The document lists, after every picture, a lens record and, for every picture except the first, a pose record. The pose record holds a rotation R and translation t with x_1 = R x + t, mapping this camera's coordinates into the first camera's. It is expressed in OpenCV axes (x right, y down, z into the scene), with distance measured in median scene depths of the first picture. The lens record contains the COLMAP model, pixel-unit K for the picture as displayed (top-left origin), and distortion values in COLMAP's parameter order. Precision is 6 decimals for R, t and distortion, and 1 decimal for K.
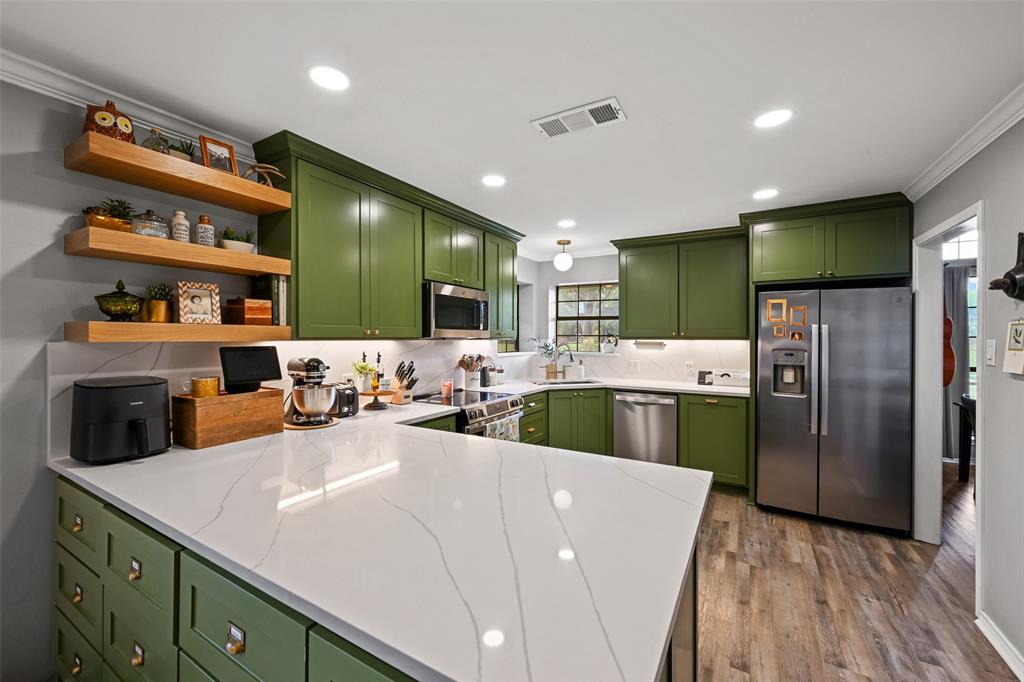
lens RADIAL K [[403.7, 0, 507.6], [0, 403.7, 338.7], [0, 0, 1]] dist [-0.003067, 0.001203]
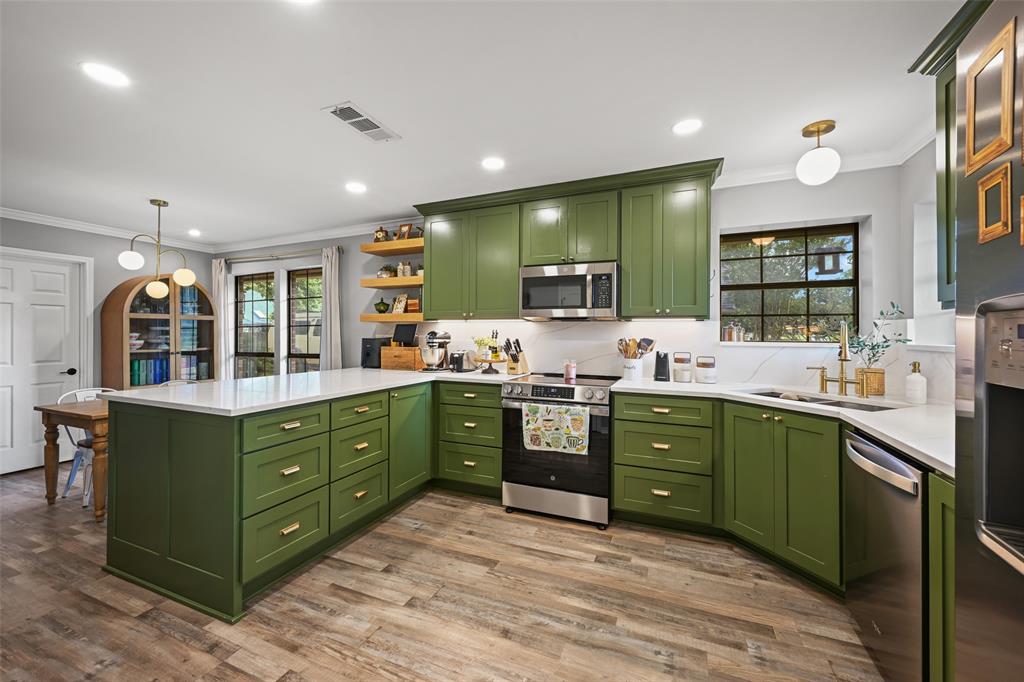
lens RADIAL K [[403.7, 0, 510.5], [0, 403.7, 335.2], [0, 0, 1]] dist [-0.003067, 0.001203]
pose [[0.135230, -0.002626, -0.990811, 0.988202], [-0.012048, 0.999918, -0.004295, 0.055136], [0.990741, 0.012518, 0.135188, 0.895442]]
